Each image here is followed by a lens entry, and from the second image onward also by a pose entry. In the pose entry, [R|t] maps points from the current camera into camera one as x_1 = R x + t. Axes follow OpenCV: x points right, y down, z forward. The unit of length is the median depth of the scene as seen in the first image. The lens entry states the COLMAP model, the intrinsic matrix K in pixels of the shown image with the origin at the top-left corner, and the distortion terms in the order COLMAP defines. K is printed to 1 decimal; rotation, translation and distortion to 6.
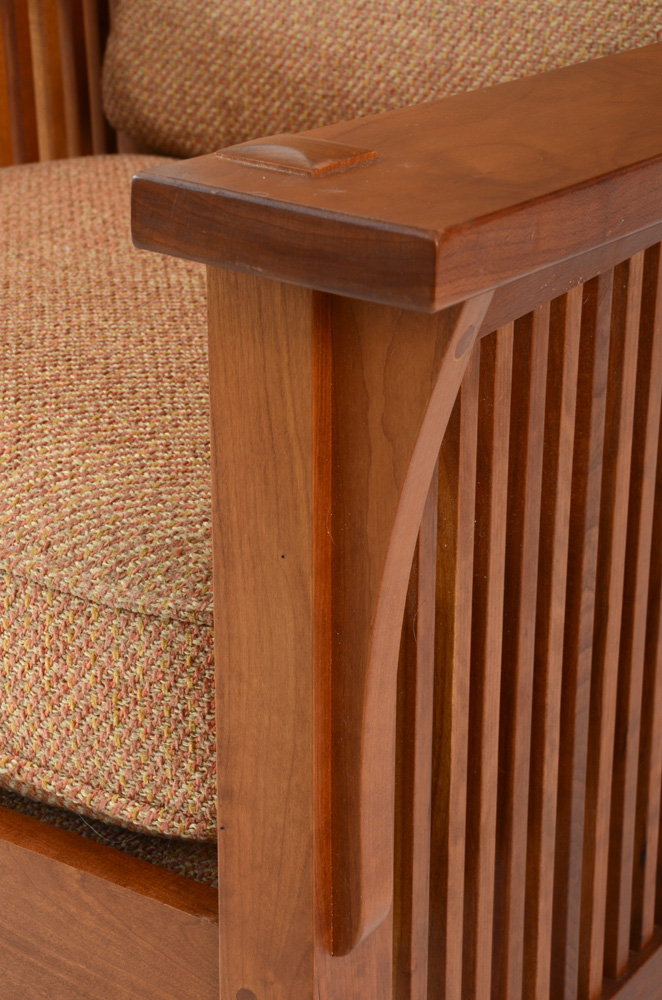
lens RADIAL K [[2162.2, 0, 366.1], [0, 2162.2, 472.2], [0, 0, 1]] dist [0.546541, 0.000000]
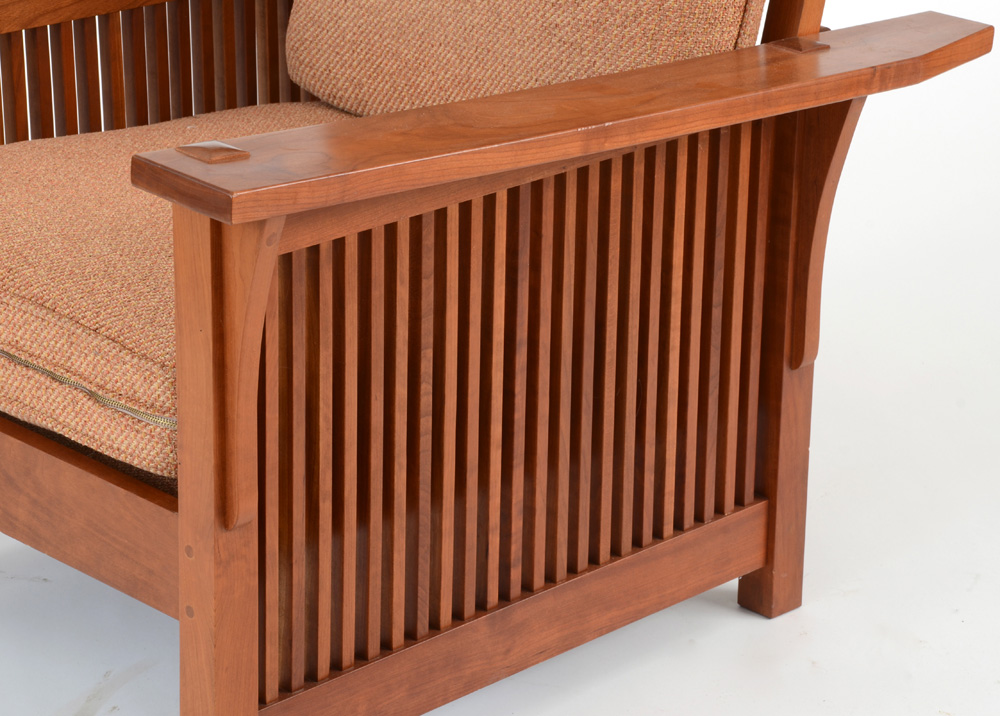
lens RADIAL K [[3240.8, 0, 530.0], [0, 3240.8, 372.2], [0, 0, 1]] dist [0.858406, 0.000000]
pose [[0.982496, 0.101069, -0.156485, 0.440042], [-0.105549, 0.994201, -0.020565, 0.061836], [0.153499, 0.036721, 0.987466, -1.202959]]
